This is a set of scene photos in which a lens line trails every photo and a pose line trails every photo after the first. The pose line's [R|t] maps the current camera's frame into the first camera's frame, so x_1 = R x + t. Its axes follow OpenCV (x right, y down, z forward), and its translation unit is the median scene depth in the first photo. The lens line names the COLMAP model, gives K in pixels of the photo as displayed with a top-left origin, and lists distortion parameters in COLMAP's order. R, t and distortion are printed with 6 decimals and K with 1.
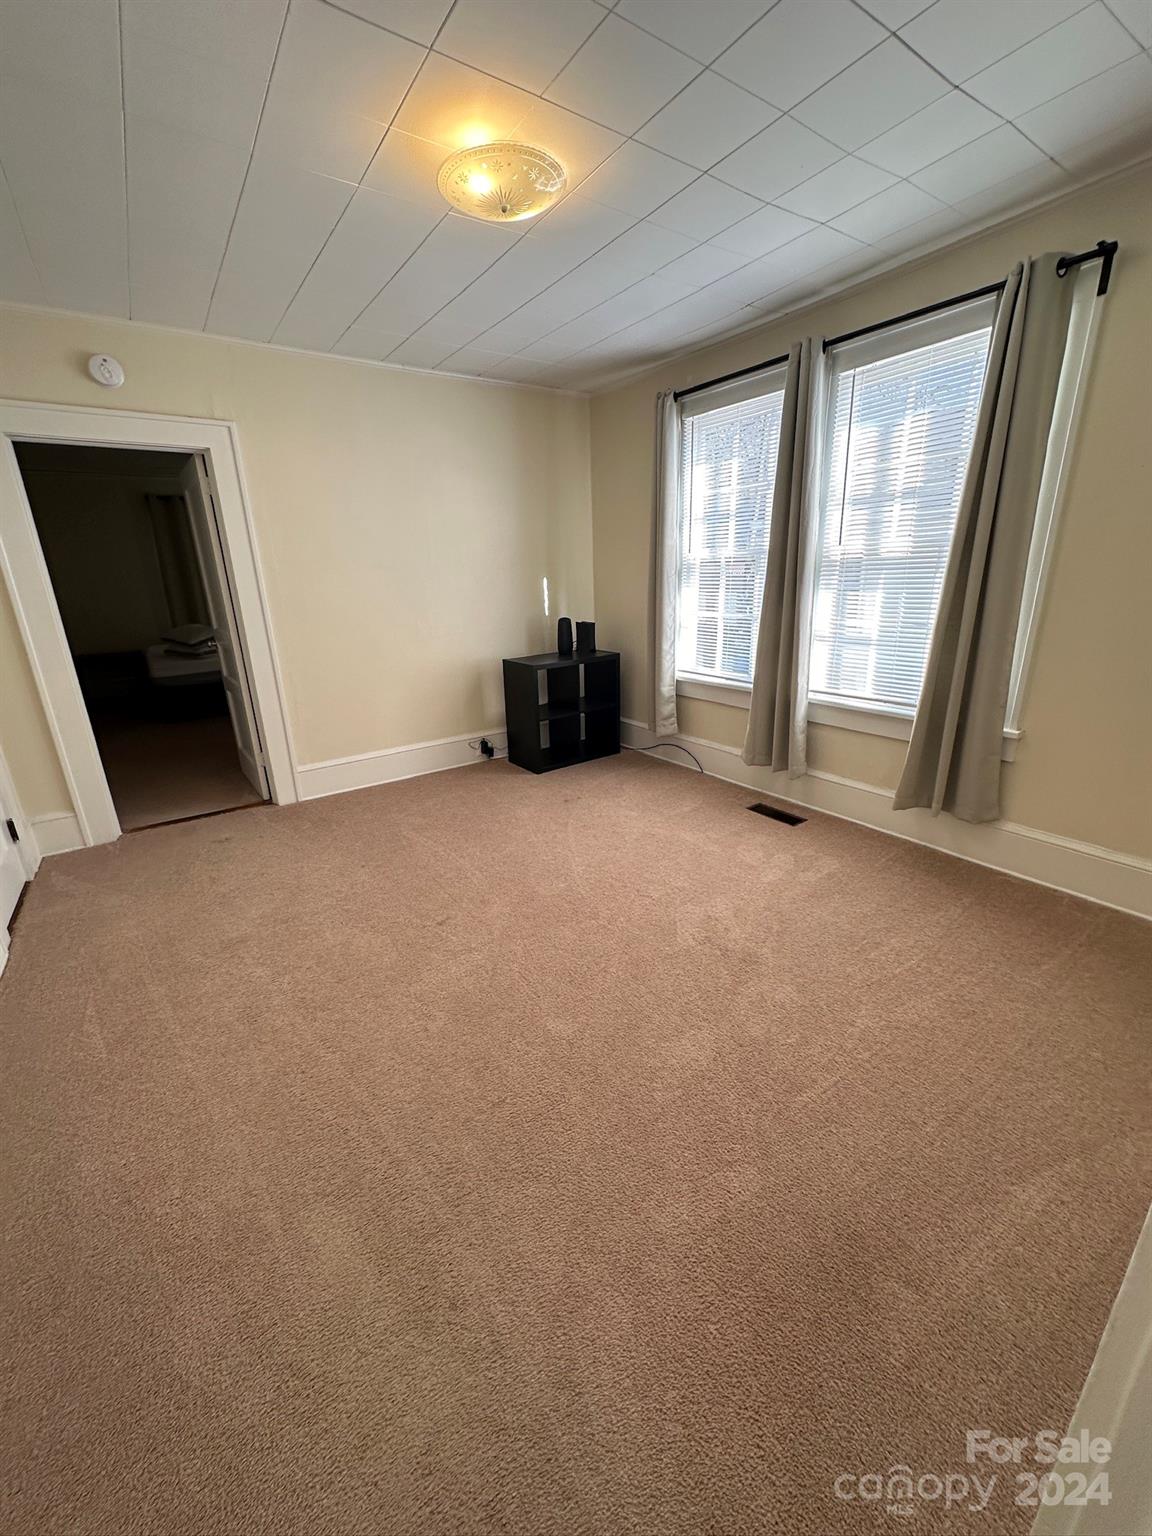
lens RADIAL K [[609.3, 0, 576.0], [0, 609.3, 768.0], [0, 0, 1]] dist [-0.002319, -0.000043]
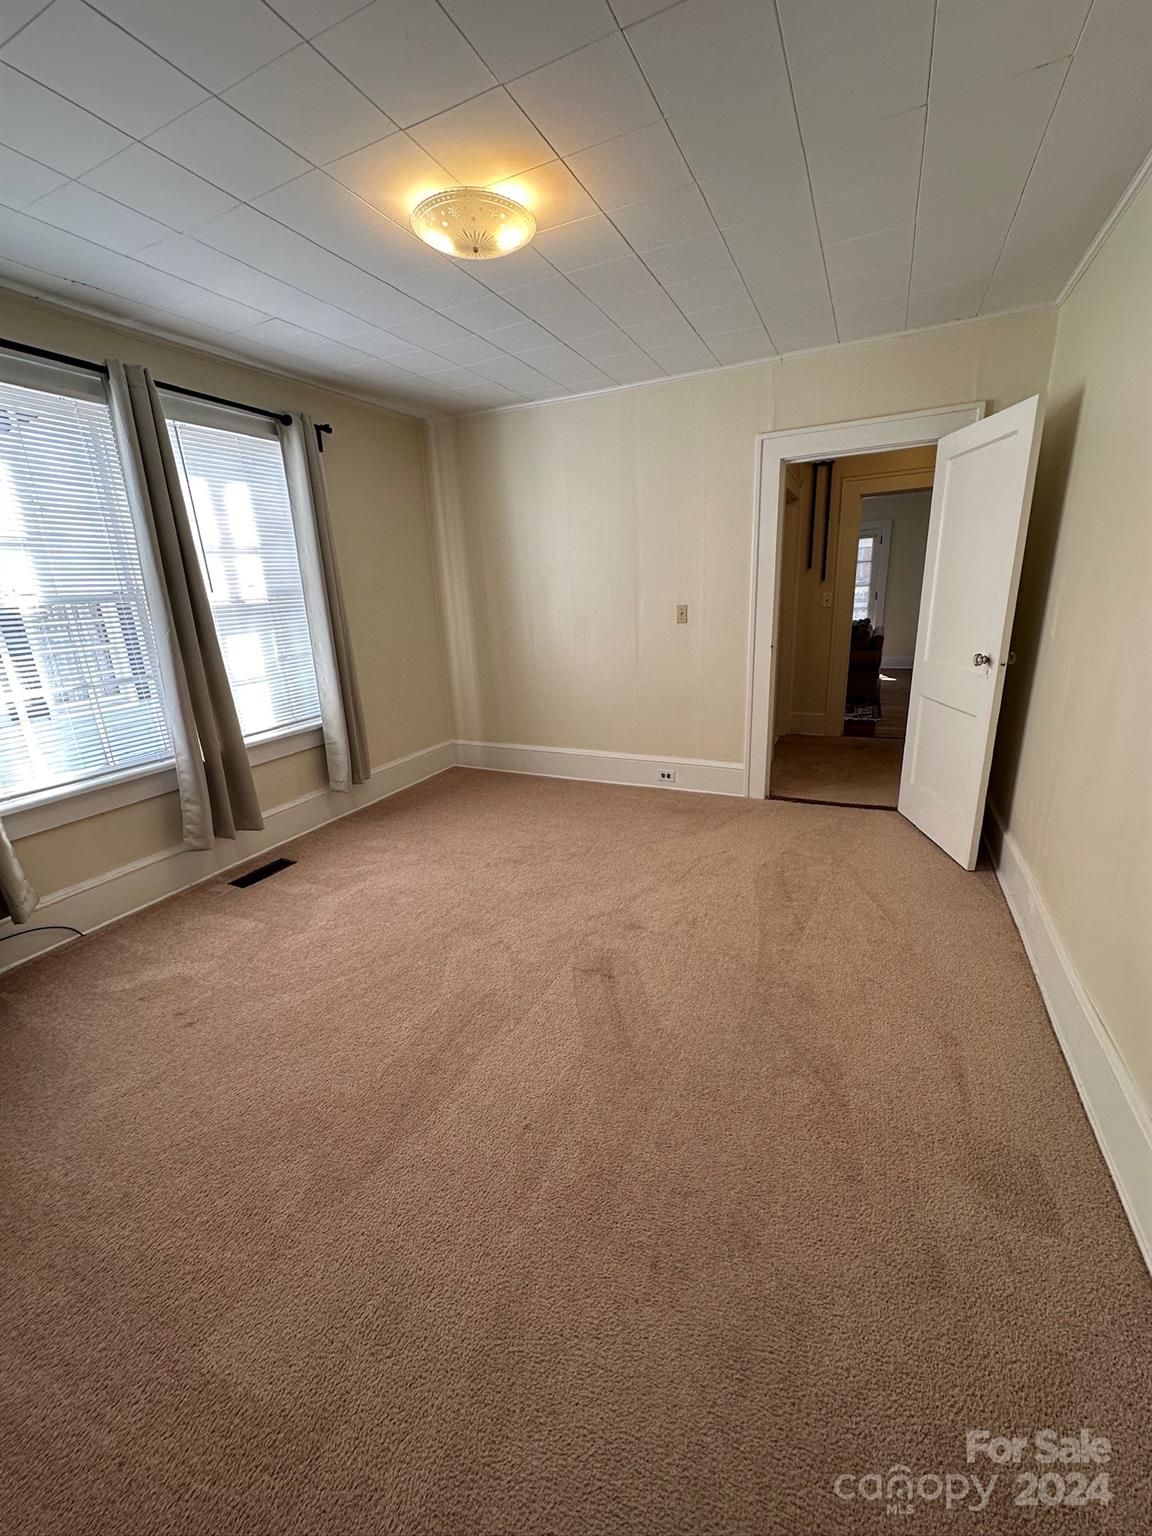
lens RADIAL K [[609.3, 0, 576.0], [0, 609.3, 768.0], [0, 0, 1]] dist [-0.002319, -0.000043]
pose [[-0.498519, -0.191643, 0.845430, -0.769673], [0.328820, 0.860571, 0.388967, -0.308050], [-0.802095, 0.471902, -0.365995, 1.020444]]
